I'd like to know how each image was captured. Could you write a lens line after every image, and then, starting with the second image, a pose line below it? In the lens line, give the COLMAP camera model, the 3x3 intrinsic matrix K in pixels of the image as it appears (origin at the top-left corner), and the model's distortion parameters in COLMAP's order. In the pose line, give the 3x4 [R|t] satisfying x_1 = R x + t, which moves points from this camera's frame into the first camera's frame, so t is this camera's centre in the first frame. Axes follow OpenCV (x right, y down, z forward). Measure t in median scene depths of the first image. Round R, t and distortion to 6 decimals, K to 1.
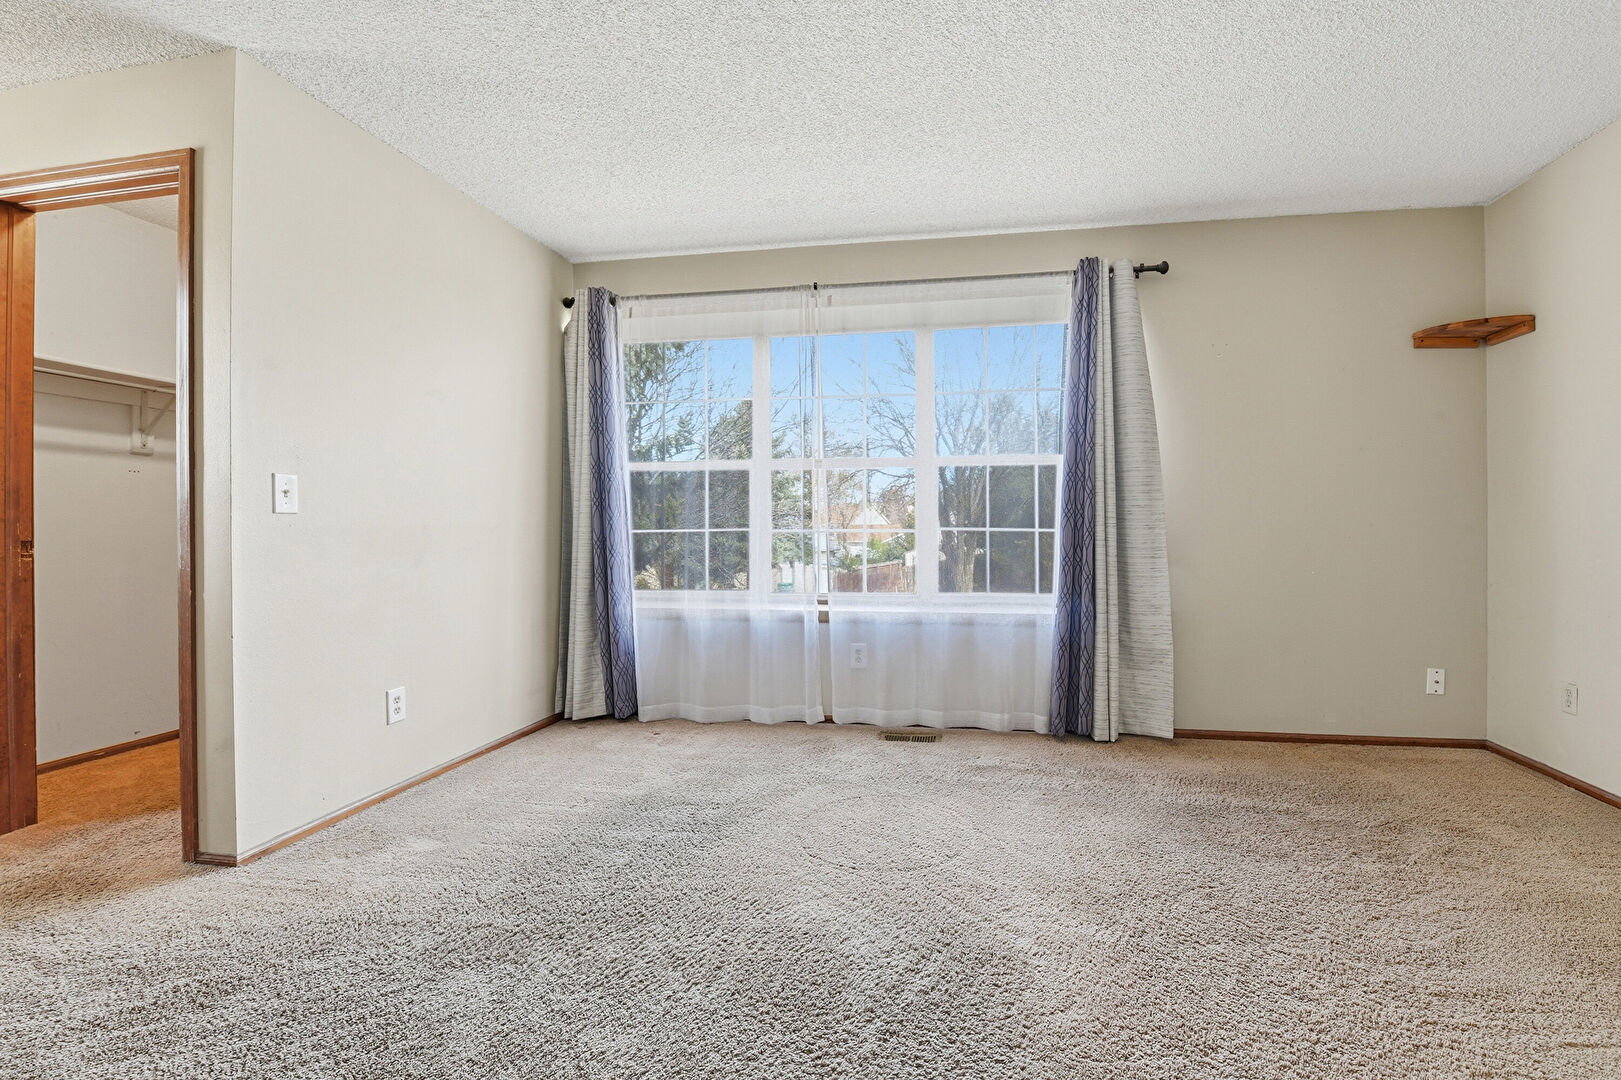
lens RADIAL K [[724.3, 0, 806.8], [0, 724.3, 517.3], [0, 0, 1]] dist [-0.000175, -0.011680]
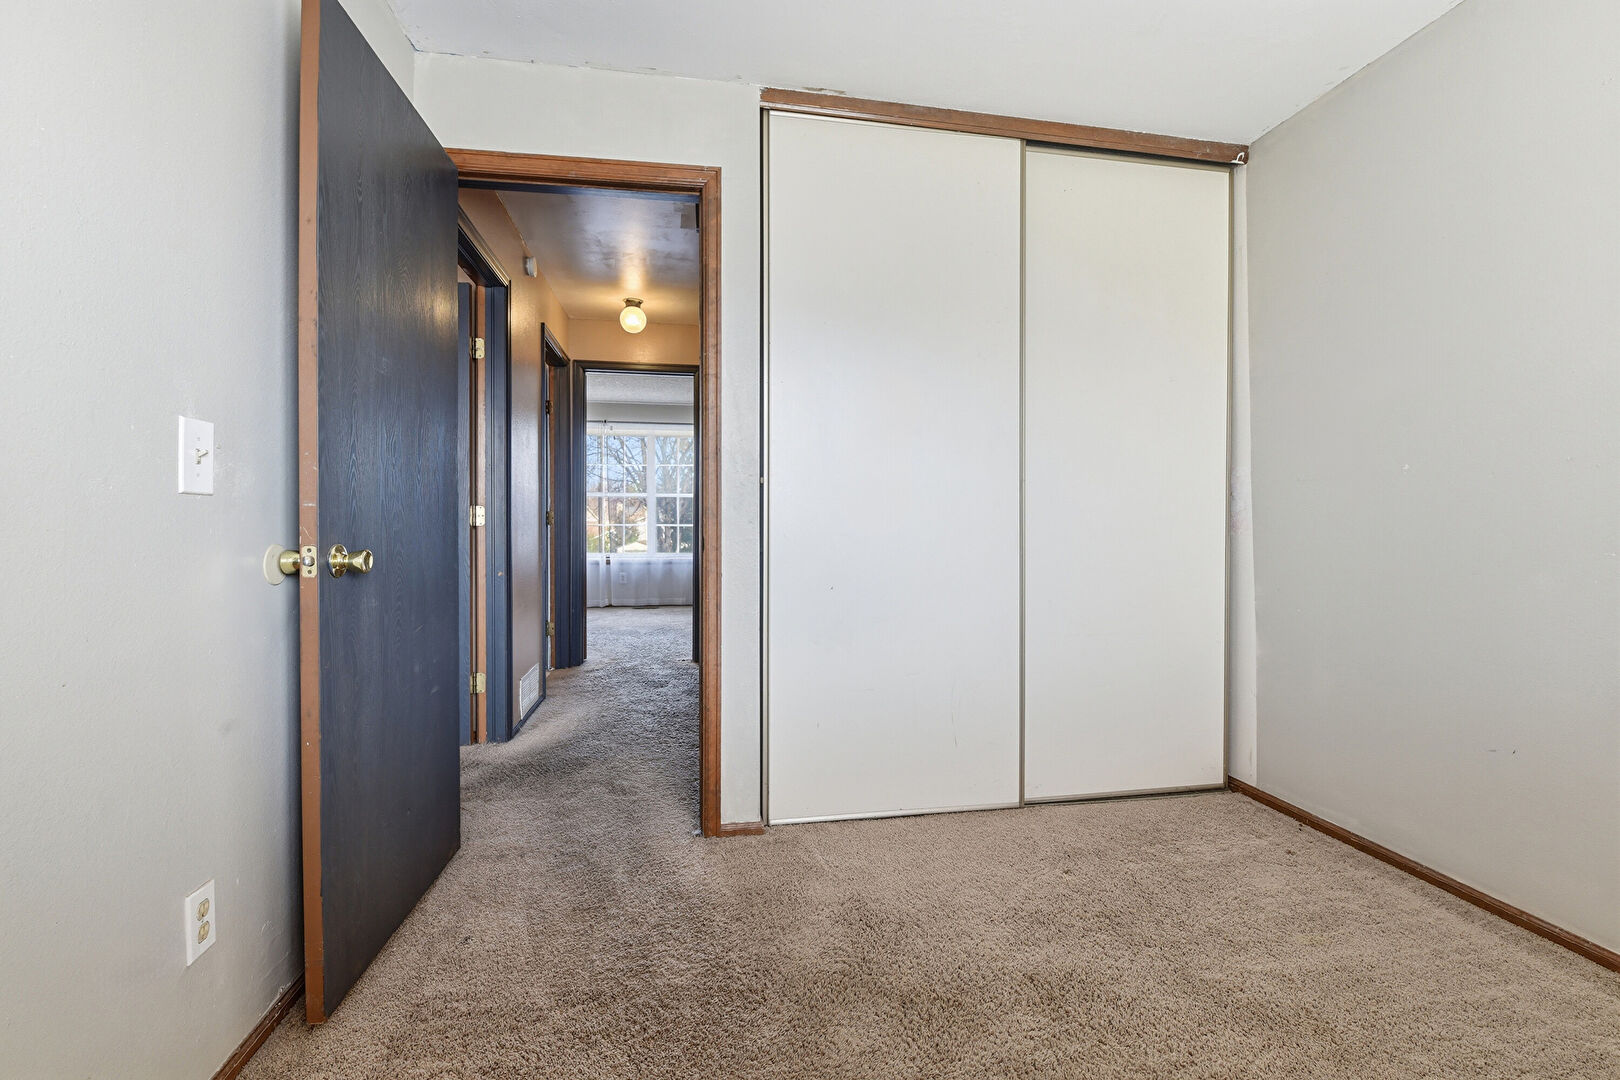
lens RADIAL K [[723.9, 0, 806.3], [0, 723.9, 517.3], [0, 0, 1]] dist [-0.000175, -0.011680]
pose [[0.922031, -0.001400, 0.387113, -0.282401], [-0.000014, 0.999993, 0.003650, -0.014116], [-0.387116, -0.003371, 0.922025, -1.355184]]
